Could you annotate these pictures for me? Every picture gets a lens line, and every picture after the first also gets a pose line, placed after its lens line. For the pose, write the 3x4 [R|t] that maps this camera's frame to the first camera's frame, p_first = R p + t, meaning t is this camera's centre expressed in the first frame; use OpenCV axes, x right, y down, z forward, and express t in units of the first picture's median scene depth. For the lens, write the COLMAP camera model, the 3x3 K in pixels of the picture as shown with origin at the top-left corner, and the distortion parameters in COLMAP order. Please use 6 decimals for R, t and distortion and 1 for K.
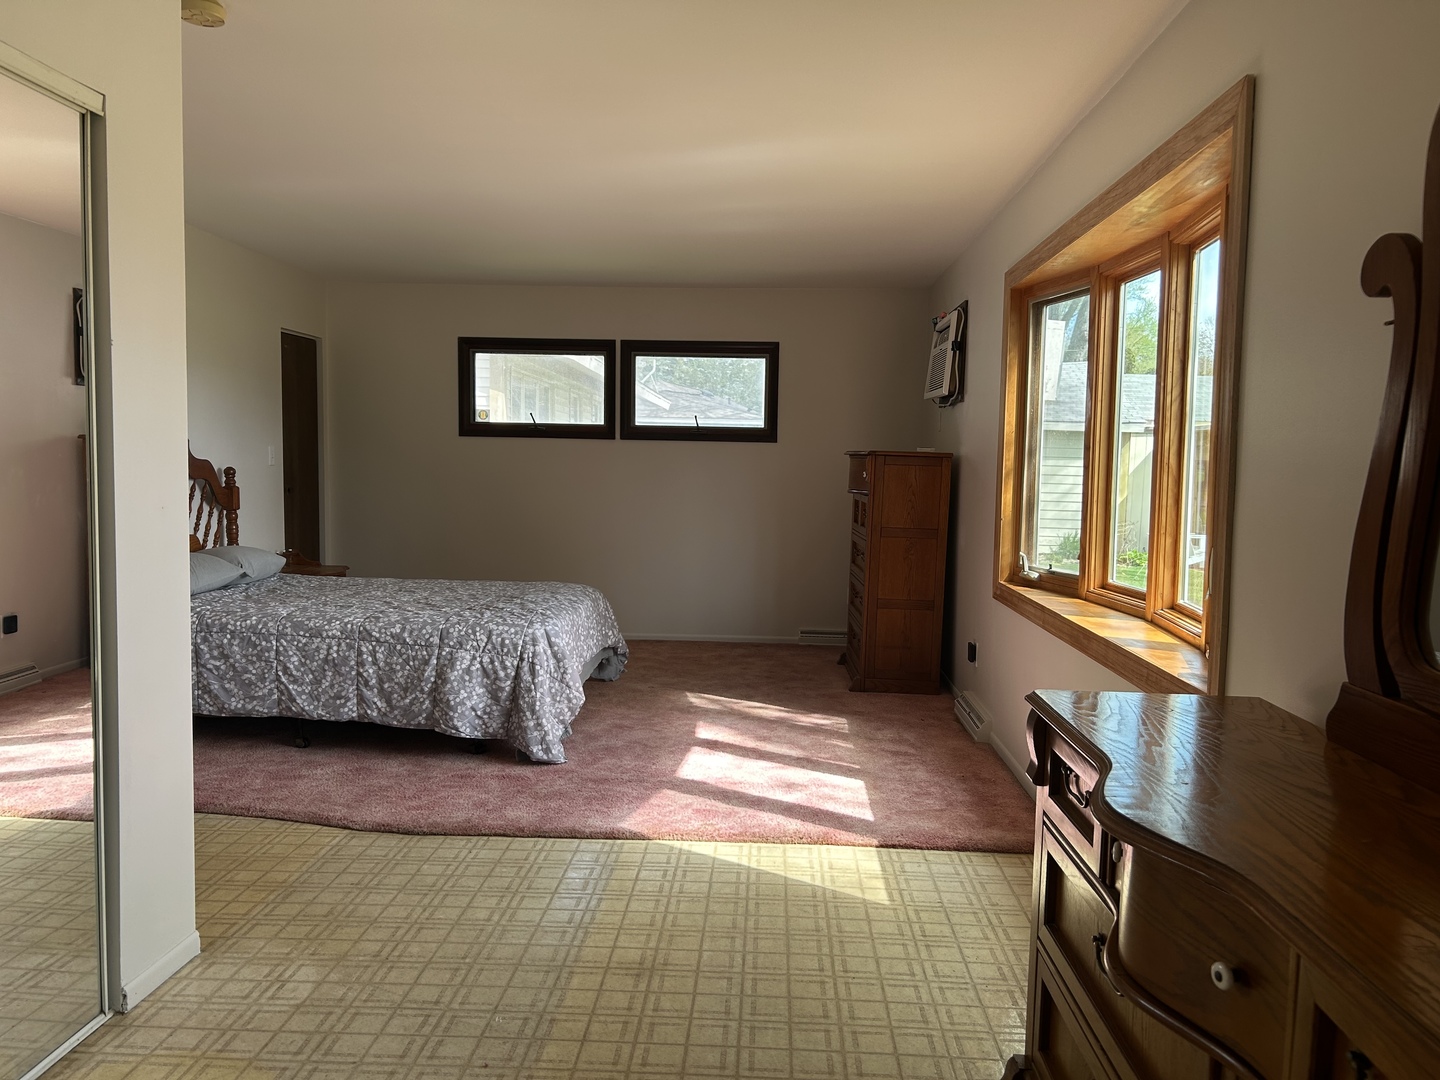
lens RADIAL K [[1079.4, 0, 720.9], [0, 1079.4, 539.6], [0, 0, 1]] dist [0.059836, -0.072597]
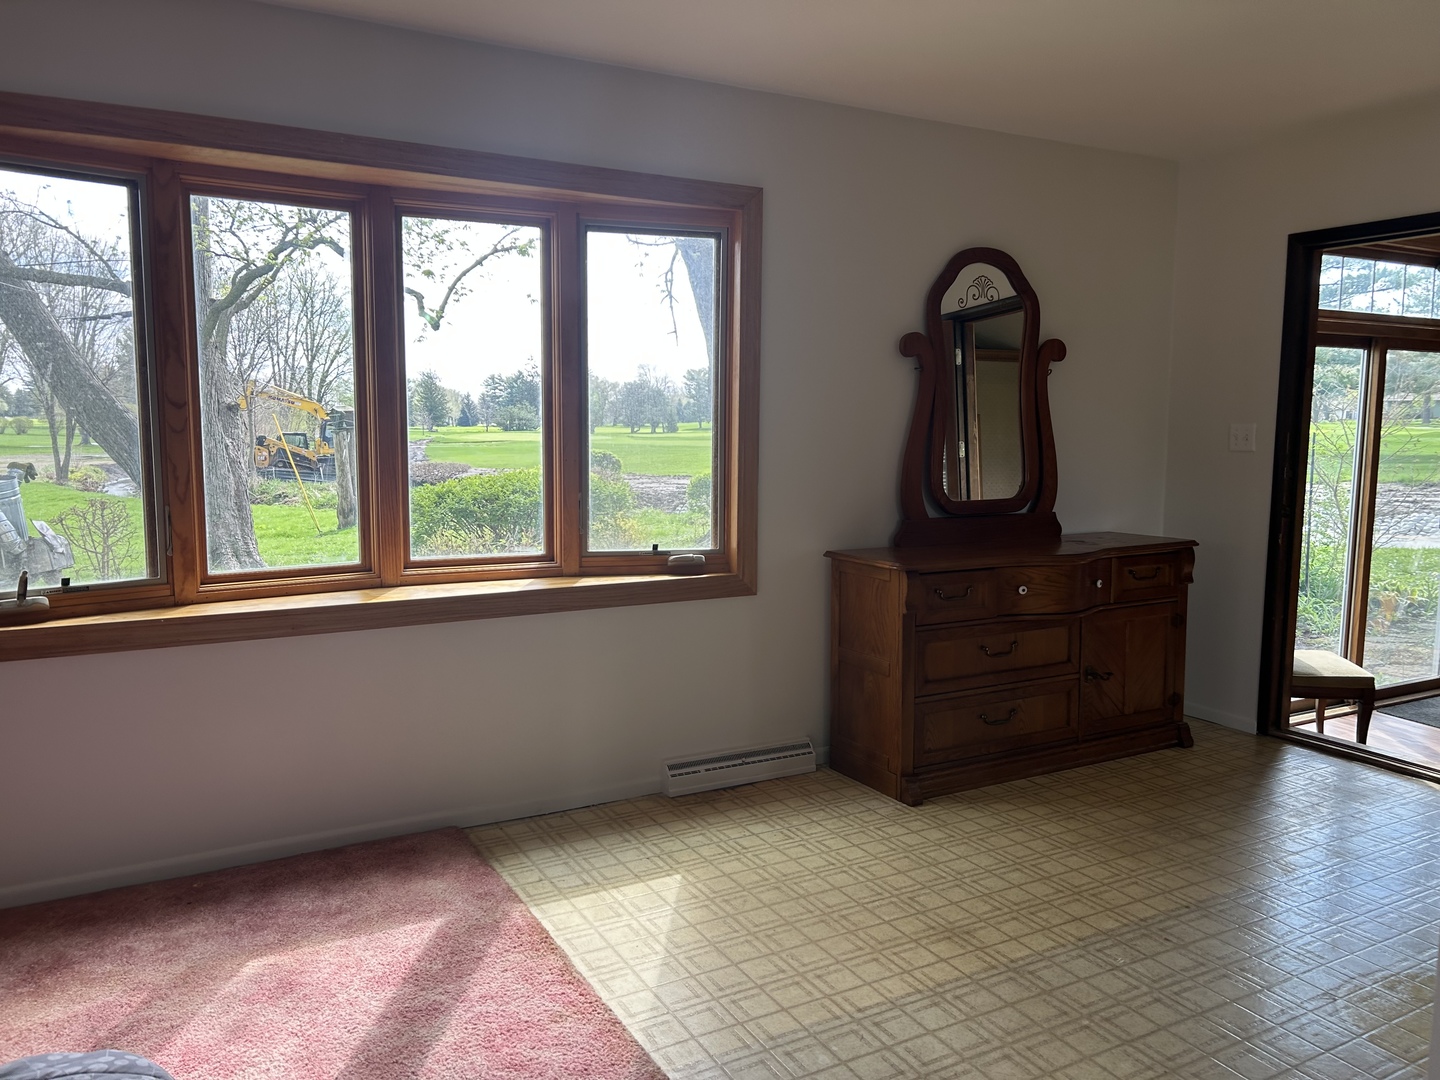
lens RADIAL K [[1079.4, 0, 723.7], [0, 1079.4, 540.7], [0, 0, 1]] dist [0.059836, -0.072597]
pose [[-0.525567, -0.111215, 0.843451, -0.729364], [0.050642, 0.985571, 0.161510, -0.137113], [-0.849243, 0.127599, -0.512352, 1.554058]]
